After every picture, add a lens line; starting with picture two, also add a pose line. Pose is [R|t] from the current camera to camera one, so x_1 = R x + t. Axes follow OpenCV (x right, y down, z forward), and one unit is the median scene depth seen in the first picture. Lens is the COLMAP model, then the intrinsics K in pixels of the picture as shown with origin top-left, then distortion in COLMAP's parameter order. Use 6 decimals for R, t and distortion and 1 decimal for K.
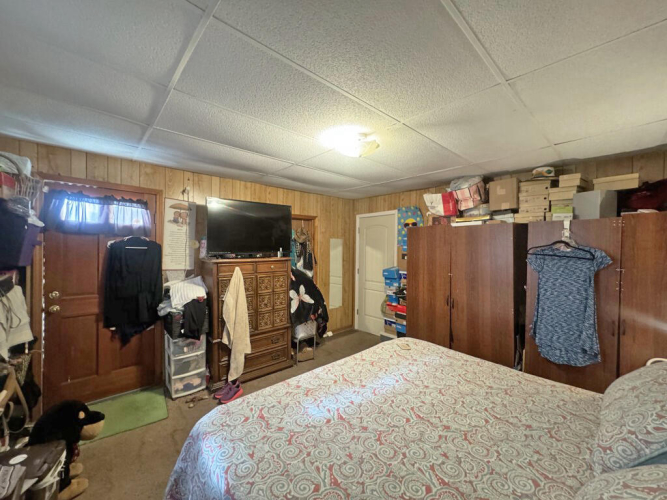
lens RADIAL K [[270.2, 0, 334.4], [0, 270.2, 250.9], [0, 0, 1]] dist [-0.000669, 0.000014]
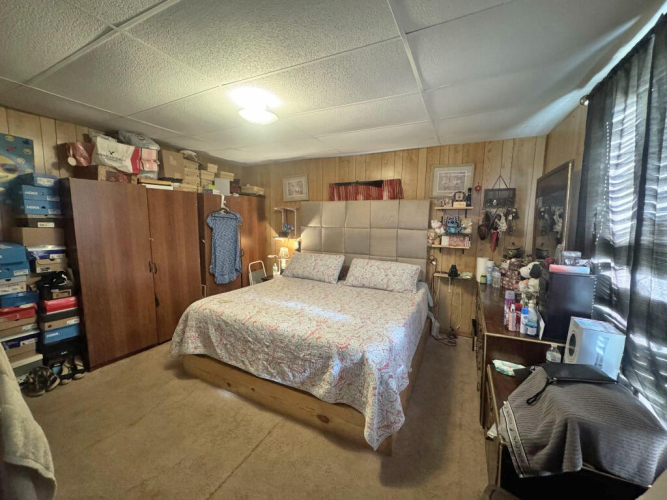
lens RADIAL K [[270.2, 0, 334.4], [0, 270.2, 250.9], [0, 0, 1]] dist [-0.000669, 0.000014]
pose [[-0.368587, -0.125387, 0.921098, -0.804118], [-0.004663, 0.991098, 0.133050, -0.001909], [-0.929582, 0.044745, -0.365891, 0.870349]]
